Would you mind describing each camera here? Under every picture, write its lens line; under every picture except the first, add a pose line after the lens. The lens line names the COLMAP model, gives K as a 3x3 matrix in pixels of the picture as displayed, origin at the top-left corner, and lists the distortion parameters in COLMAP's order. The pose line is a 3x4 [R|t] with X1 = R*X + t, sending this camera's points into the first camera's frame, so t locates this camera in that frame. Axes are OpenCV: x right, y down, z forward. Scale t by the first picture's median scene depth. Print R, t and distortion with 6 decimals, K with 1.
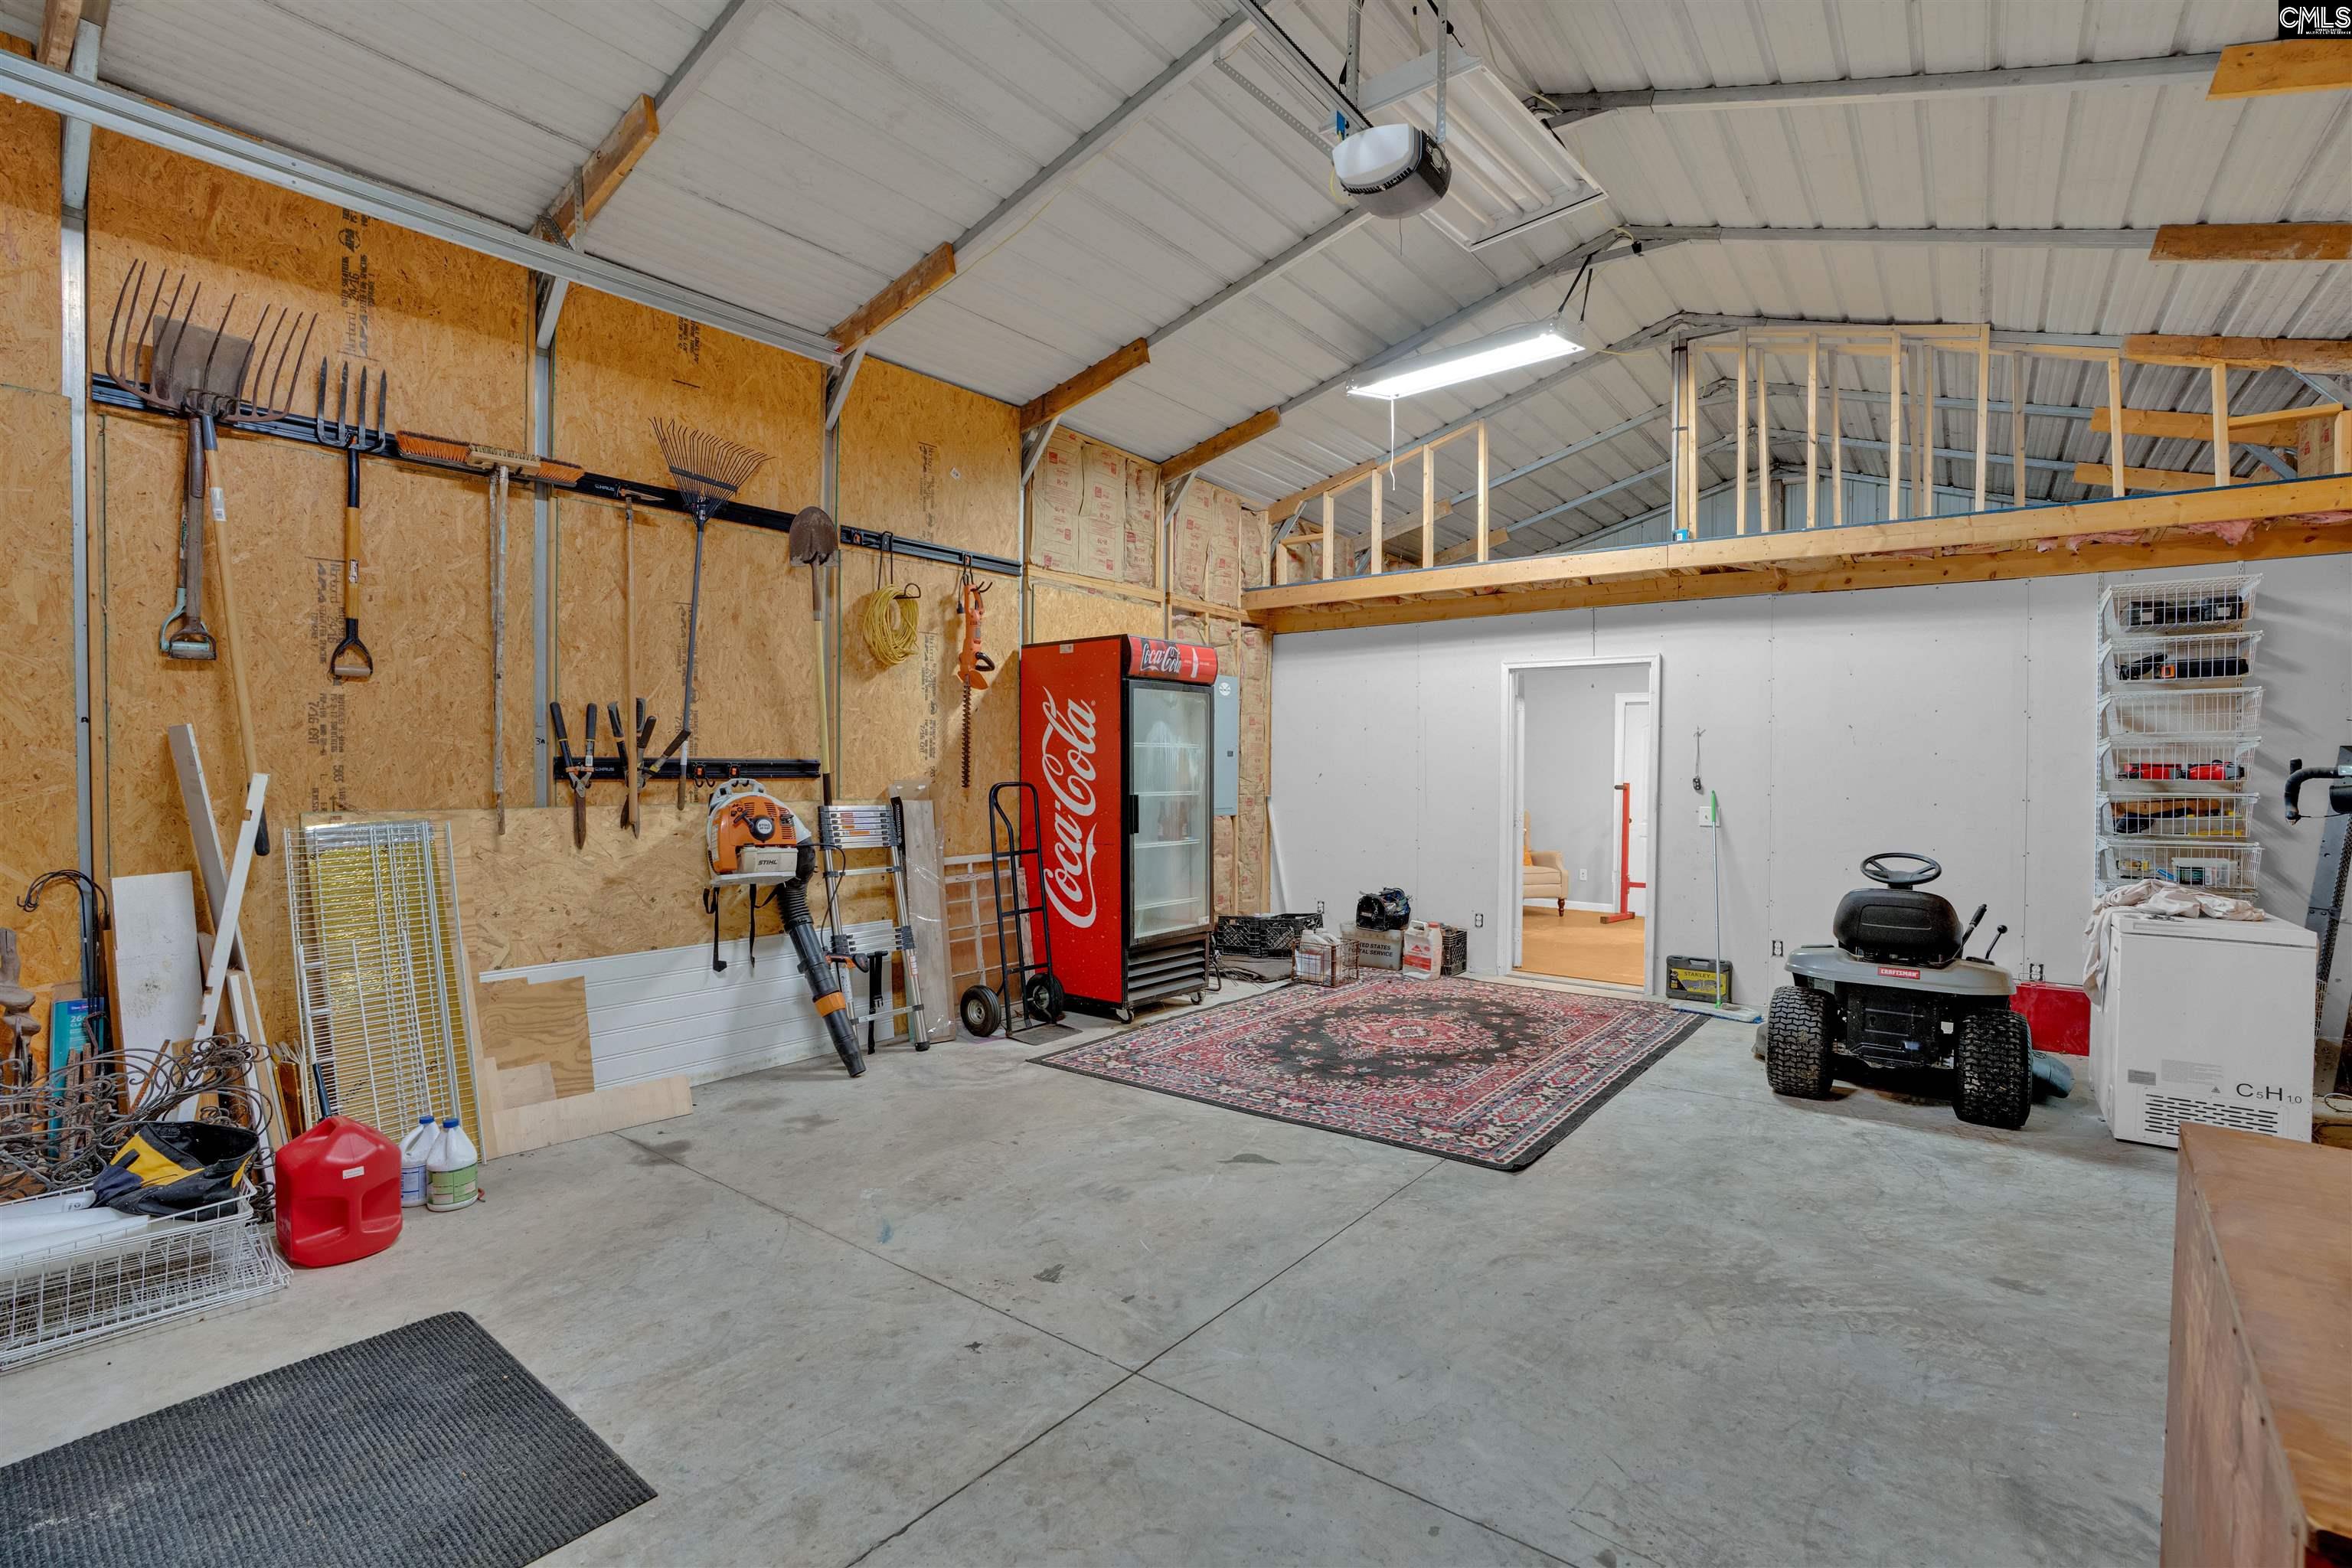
lens RADIAL K [[1099.6, 0, 1164.1], [0, 1099.6, 784.2], [0, 0, 1]] dist [-0.048753, 0.016481]
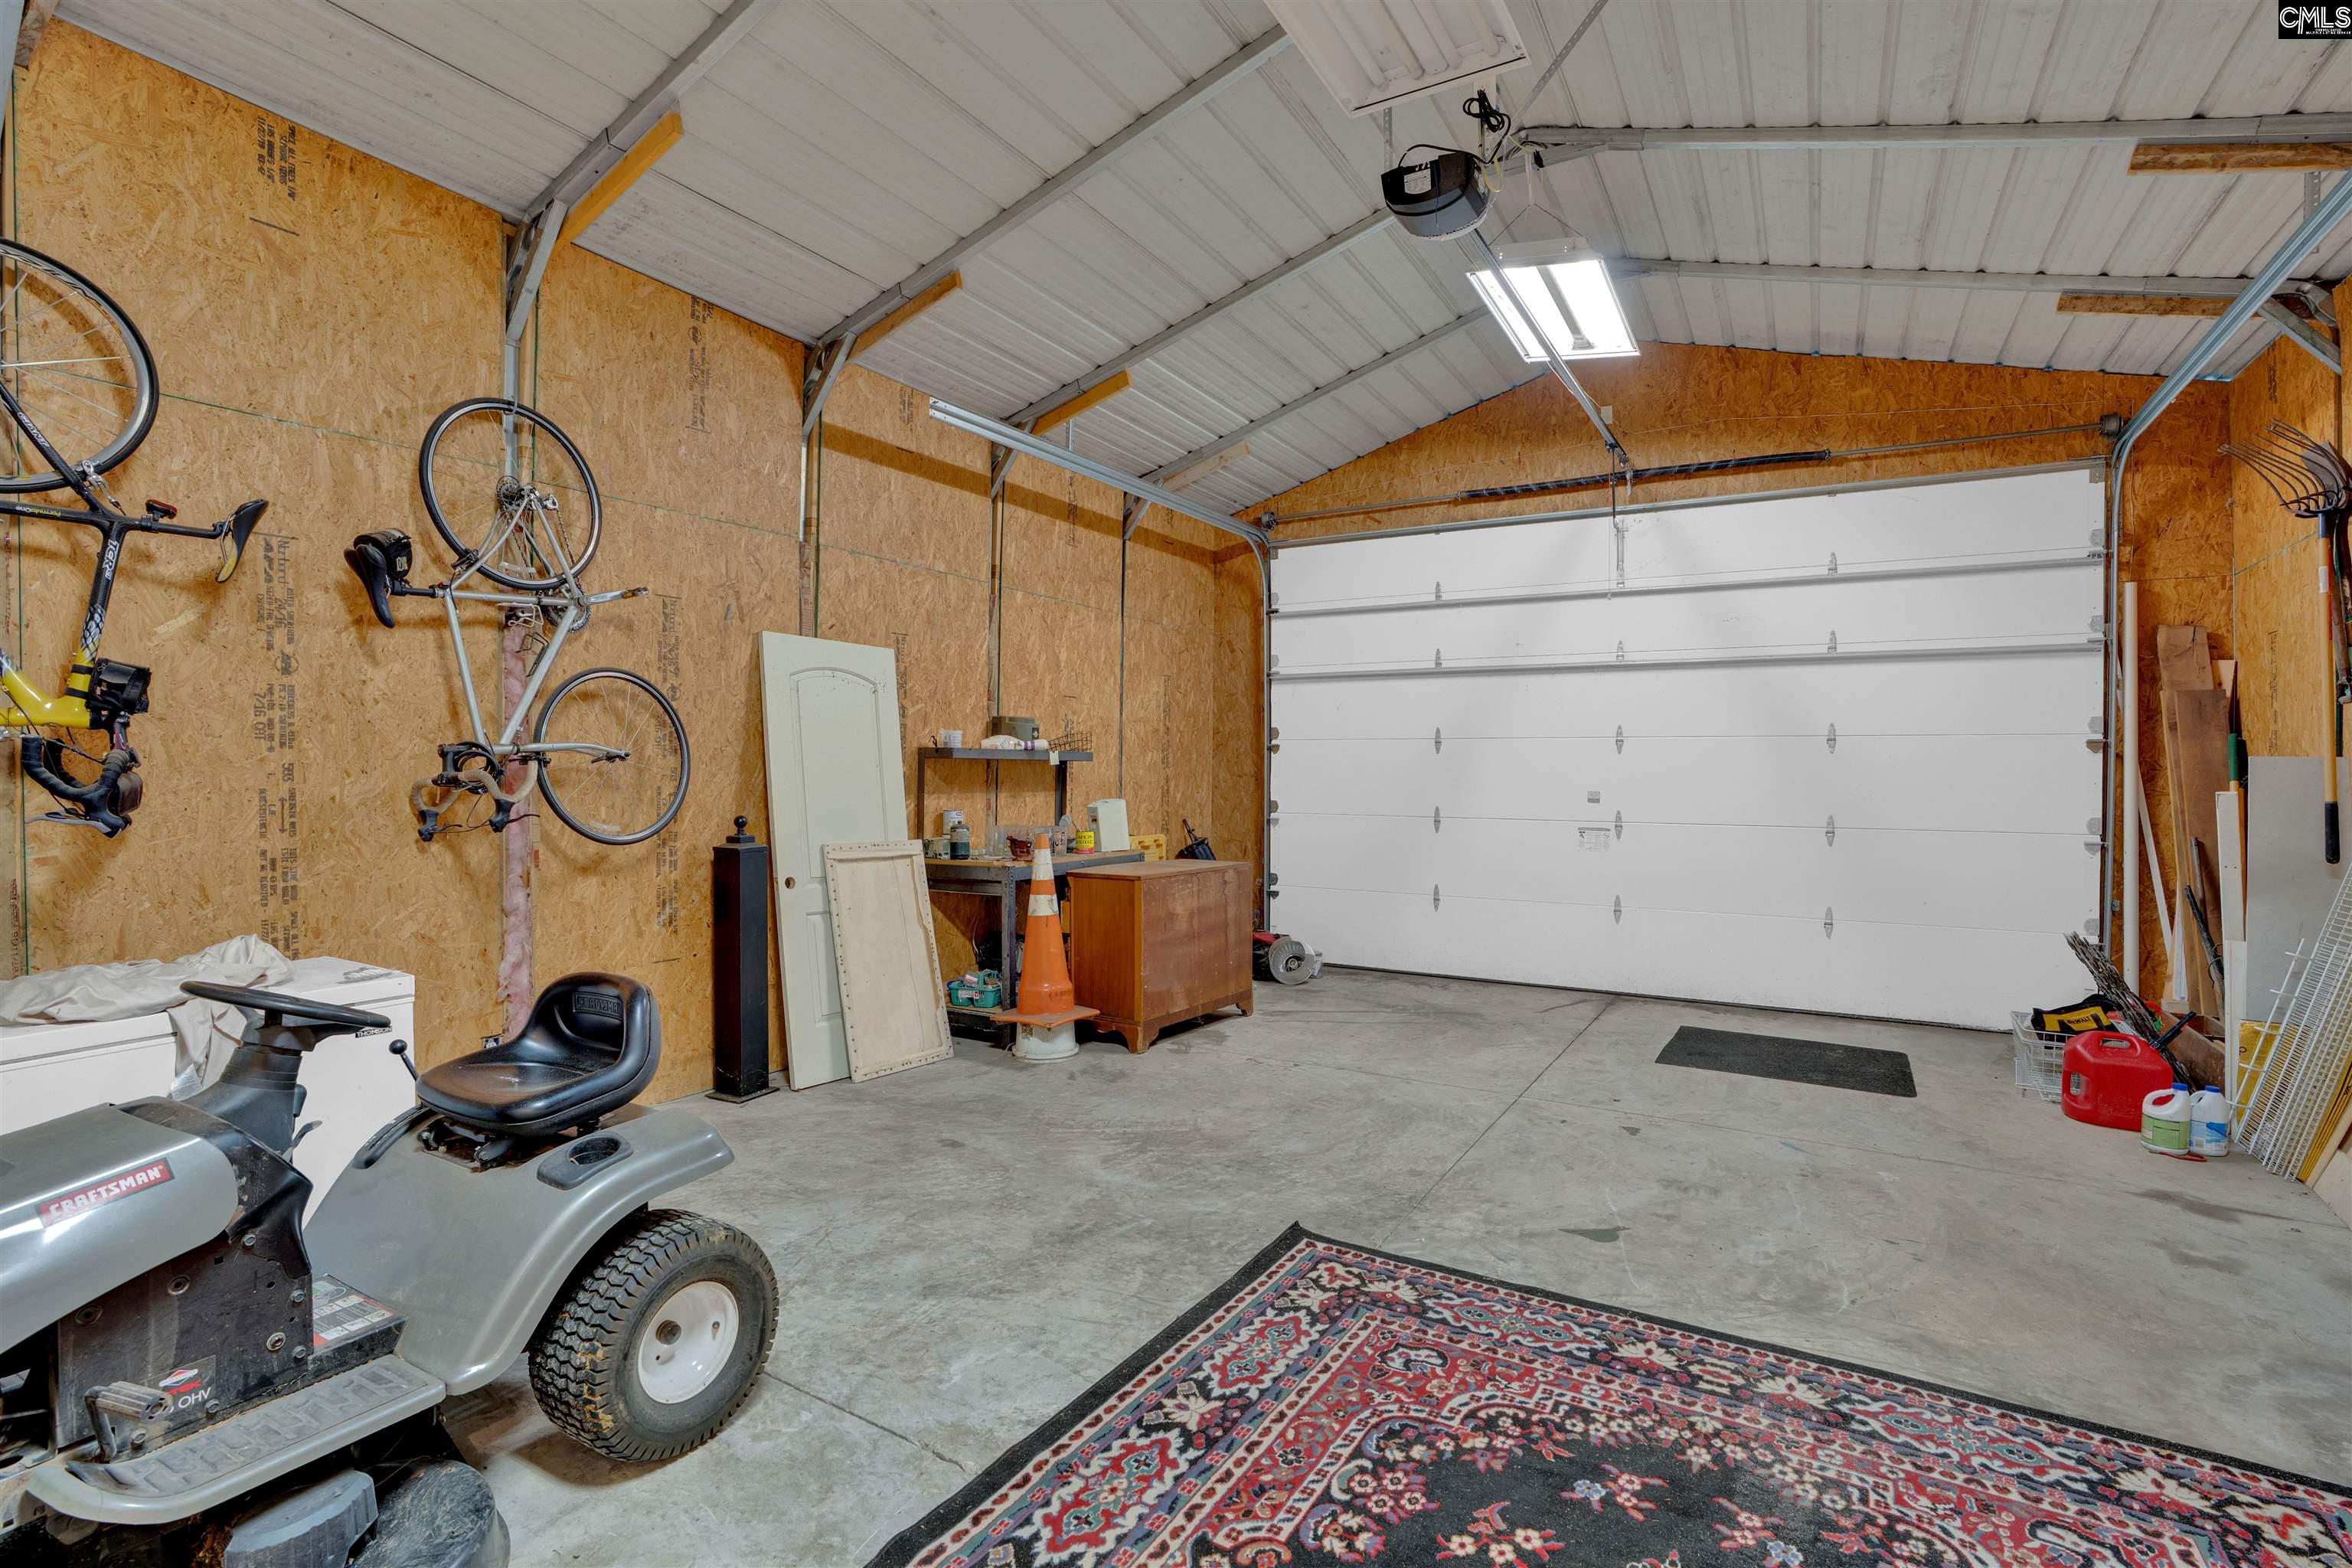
lens RADIAL K [[1099.6, 0, 1164.1], [0, 1099.6, 784.2], [0, 0, 1]] dist [-0.048753, 0.016481]
pose [[-0.994228, -0.017414, -0.105865, 0.465709], [-0.020281, 0.999454, 0.026068, -0.020684], [0.105353, 0.028065, -0.994039, 1.635905]]
